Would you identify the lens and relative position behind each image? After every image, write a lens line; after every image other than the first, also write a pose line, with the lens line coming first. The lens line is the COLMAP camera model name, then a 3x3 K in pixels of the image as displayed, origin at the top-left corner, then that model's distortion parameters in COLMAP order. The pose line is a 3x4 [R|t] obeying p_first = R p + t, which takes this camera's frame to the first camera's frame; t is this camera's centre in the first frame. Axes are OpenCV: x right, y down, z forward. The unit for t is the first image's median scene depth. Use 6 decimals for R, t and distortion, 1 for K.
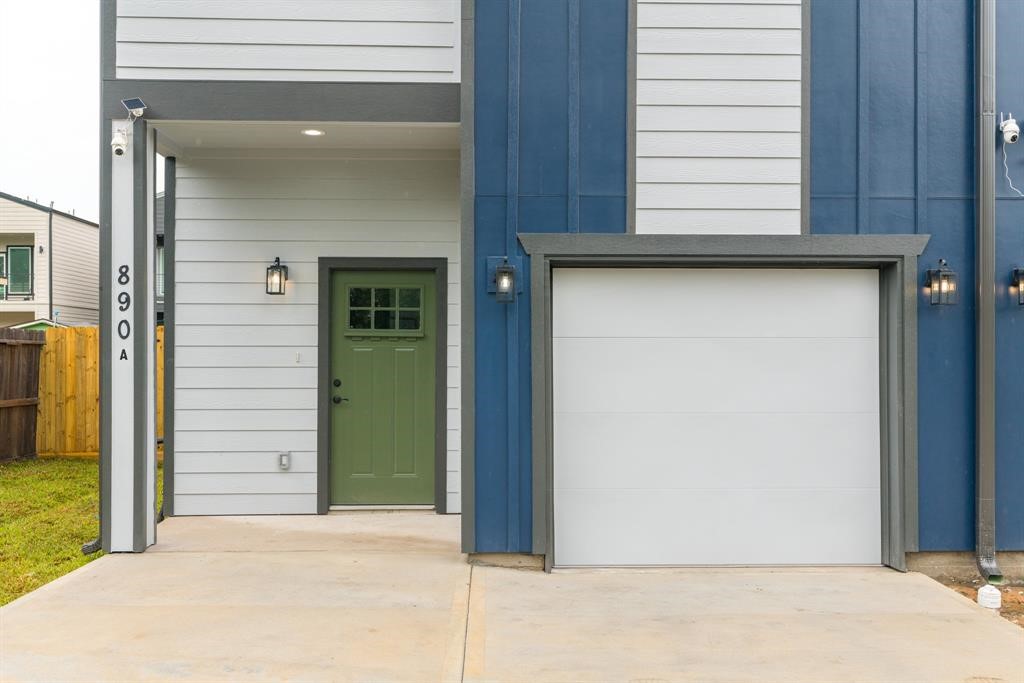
lens RADIAL K [[903.2, 0, 513.0], [0, 903.2, 343.4], [0, 0, 1]] dist [0.006758, -0.000141]
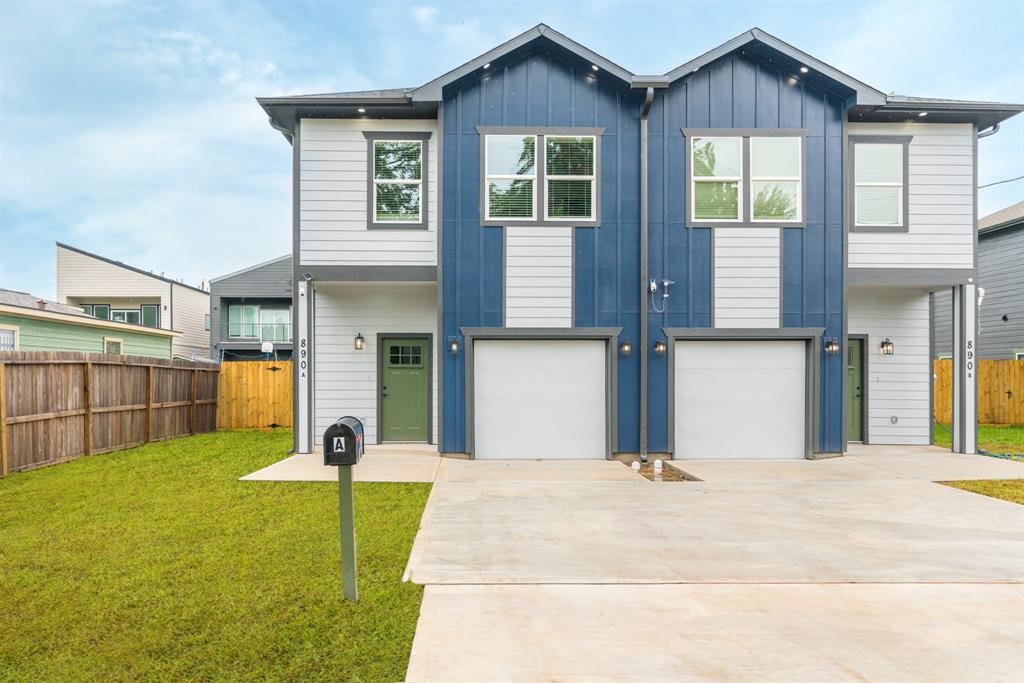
lens RADIAL K [[709.9, 0, 491.8], [0, 709.9, 381.9], [0, 0, 1]] dist [-0.001398, 0.000450]
pose [[0.999999, -0.000191, 0.001165, 0.085624], [0.000172, 0.999867, 0.016305, -0.000029], [-0.001168, -0.016305, 0.999866, -0.917267]]
